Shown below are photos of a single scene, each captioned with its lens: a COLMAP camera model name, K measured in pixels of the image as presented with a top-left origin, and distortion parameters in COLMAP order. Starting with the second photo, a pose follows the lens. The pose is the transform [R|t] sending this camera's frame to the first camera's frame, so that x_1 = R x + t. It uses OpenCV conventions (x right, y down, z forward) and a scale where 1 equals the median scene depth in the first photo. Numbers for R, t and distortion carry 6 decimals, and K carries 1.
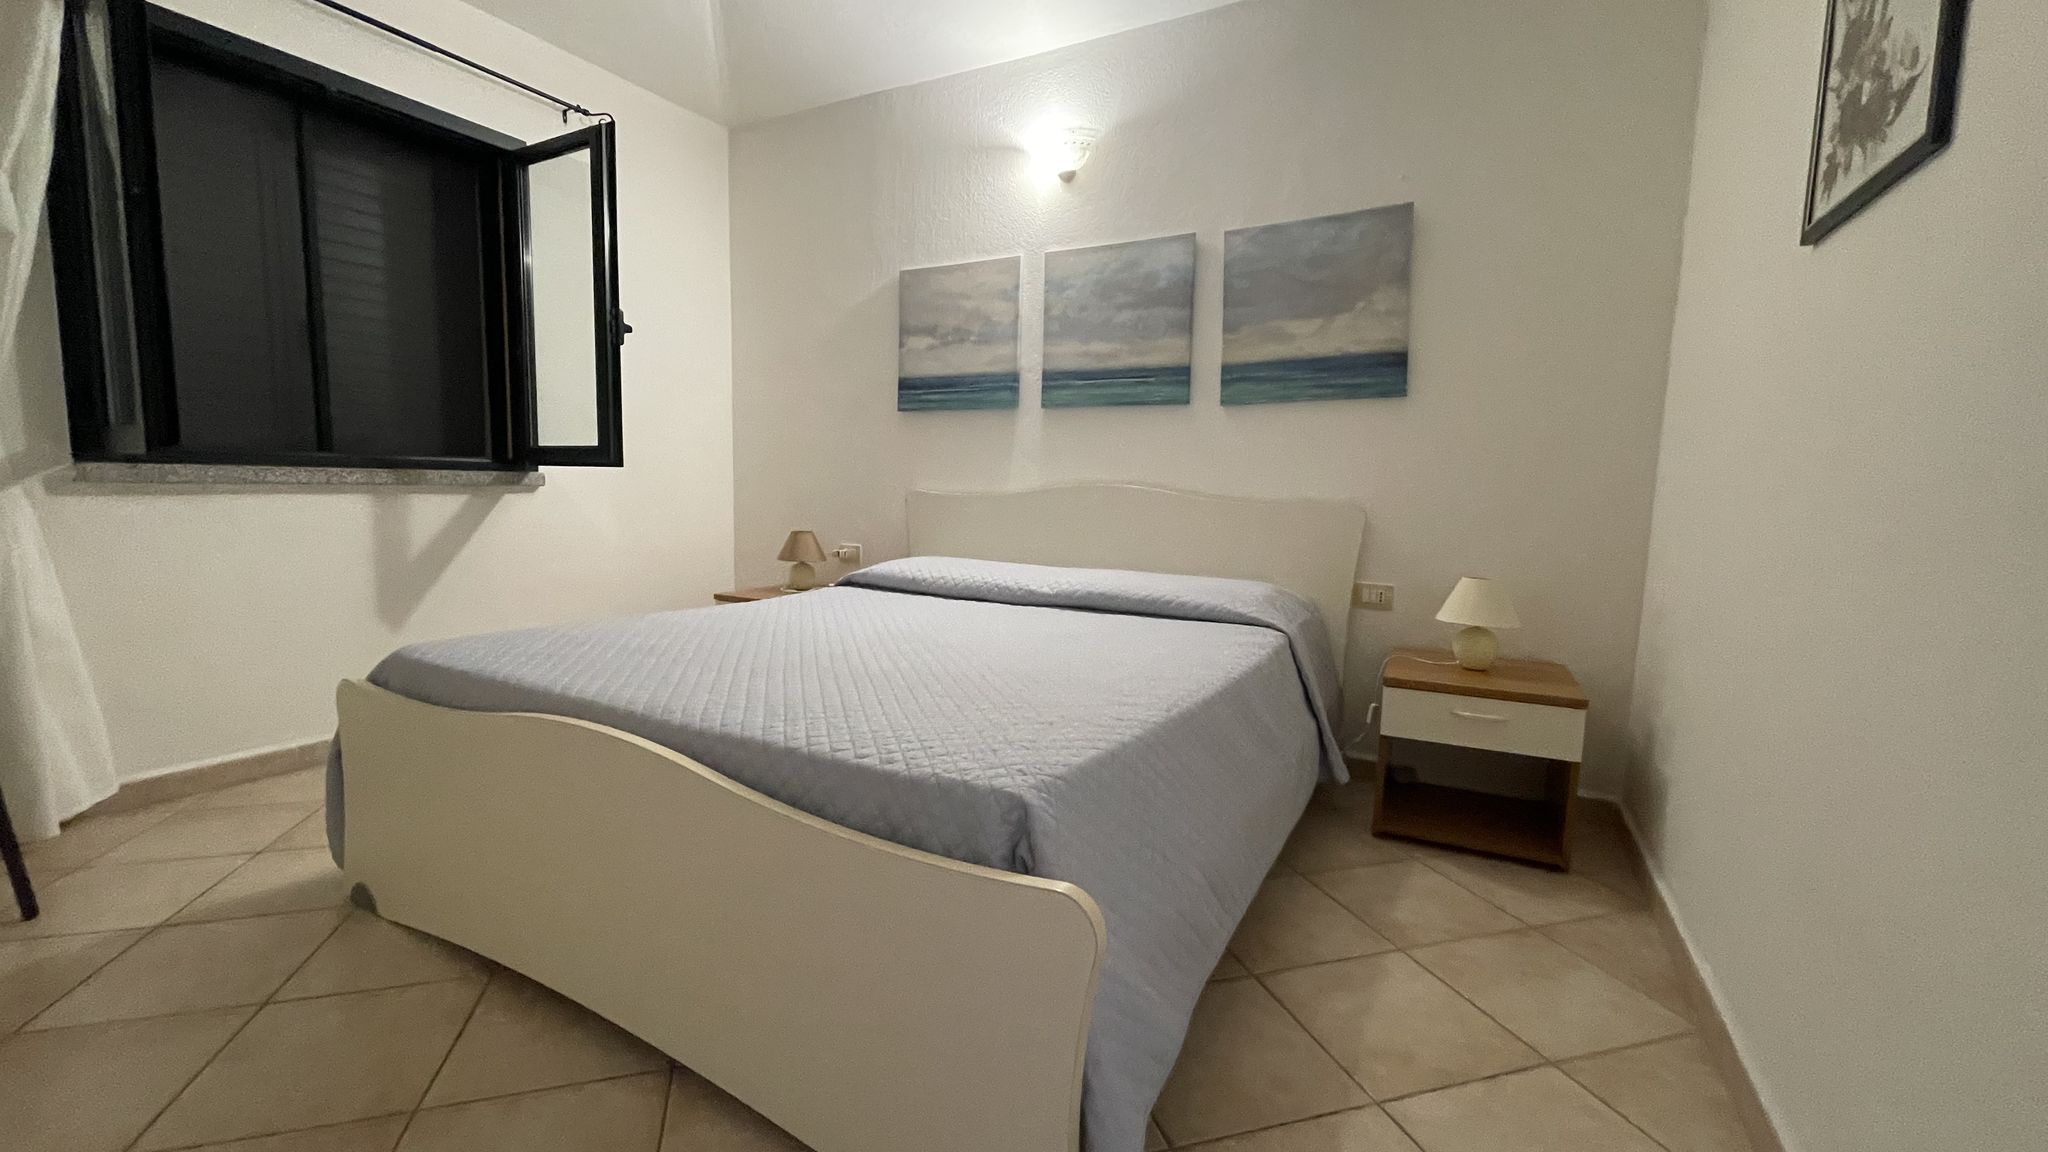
lens RADIAL K [[827.0, 0, 1019.6], [0, 827.0, 575.4], [0, 0, 1]] dist [-0.003533, 0.001135]
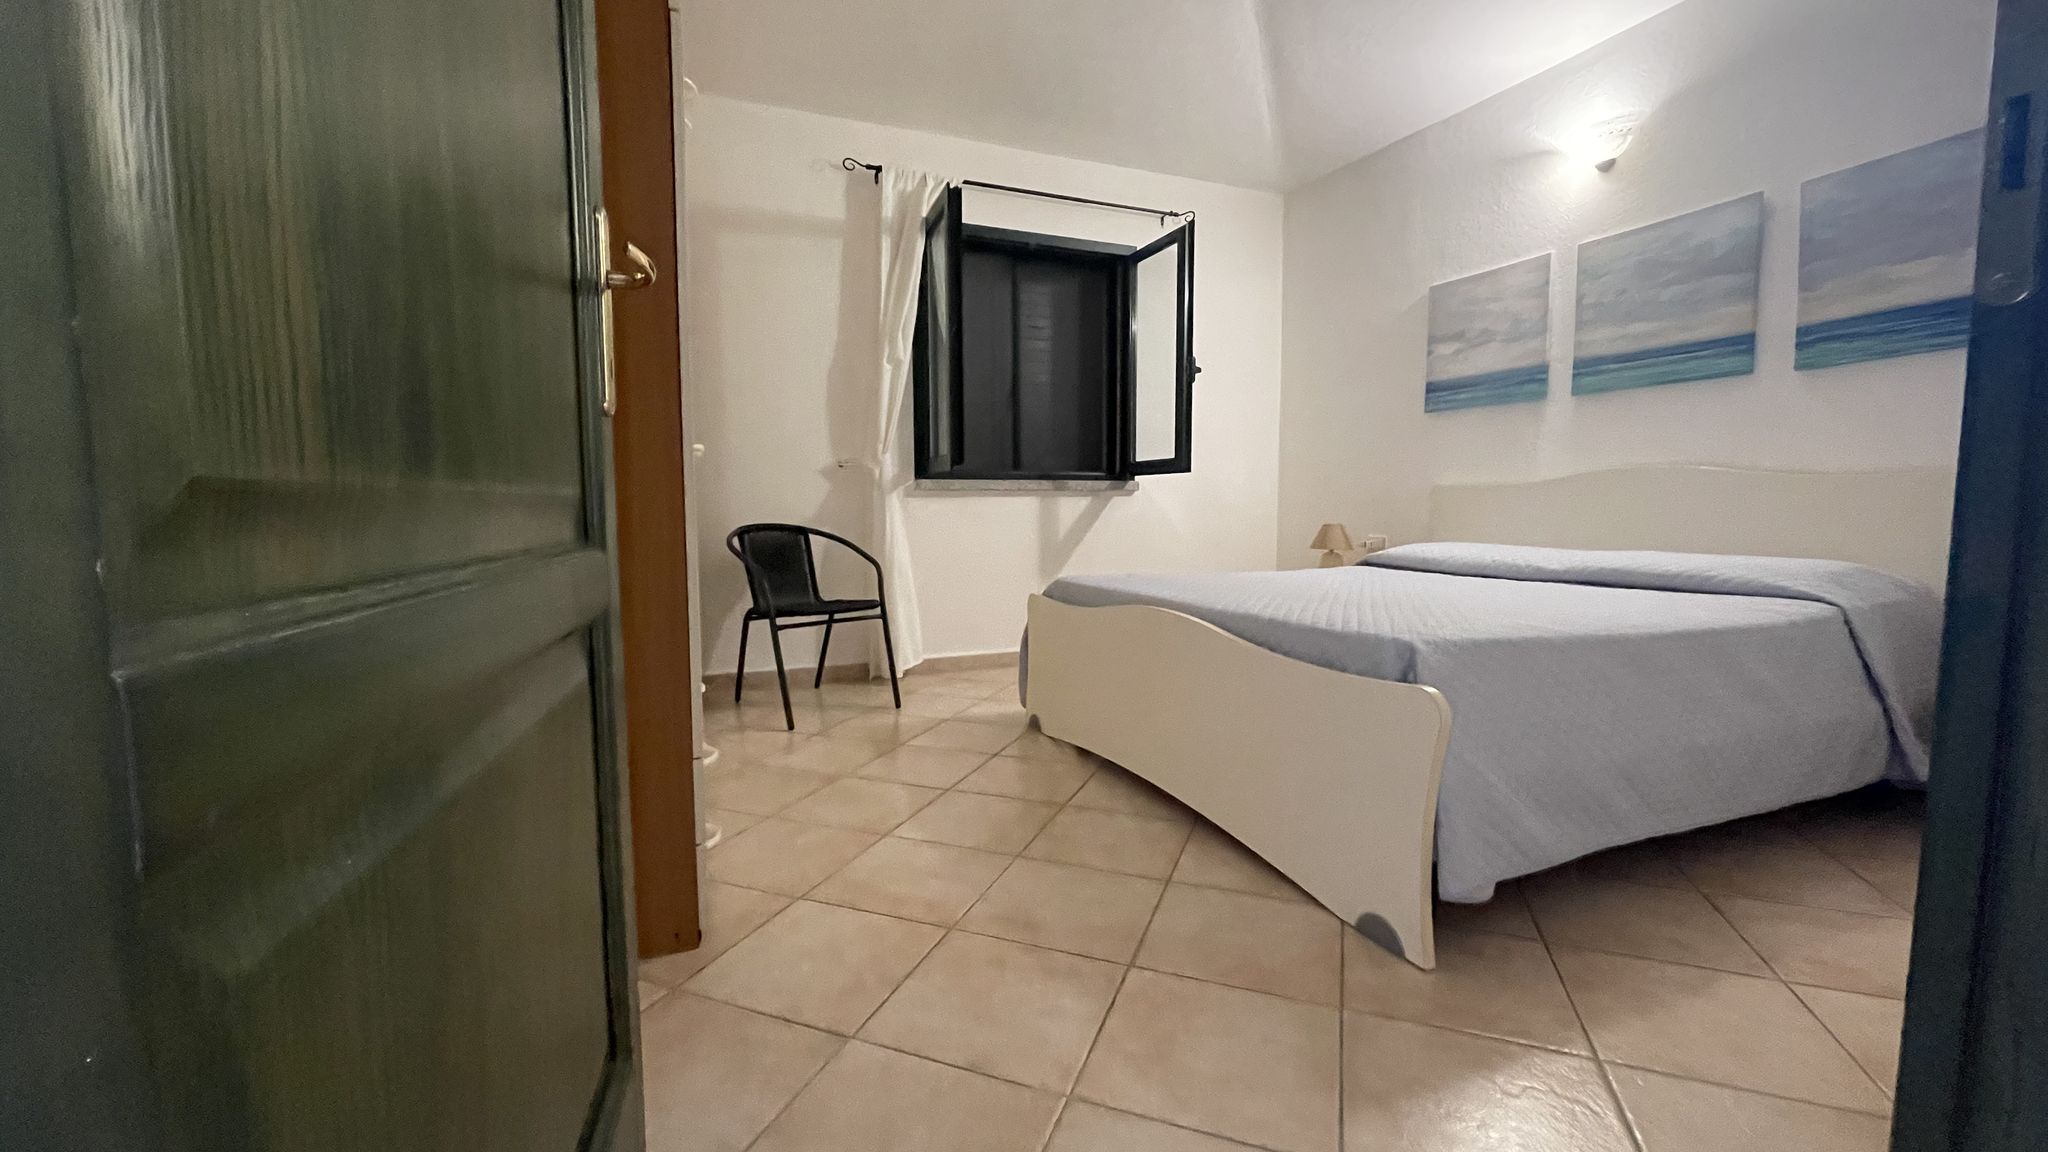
lens RADIAL K [[827.0, 0, 1010.0], [0, 827.0, 572.5], [0, 0, 1]] dist [-0.003533, 0.001135]
pose [[0.784657, 0.024684, -0.619438, 0.128165], [-0.046348, 0.998746, -0.018911, 0.071396], [0.618195, 0.043548, 0.784817, -0.232603]]
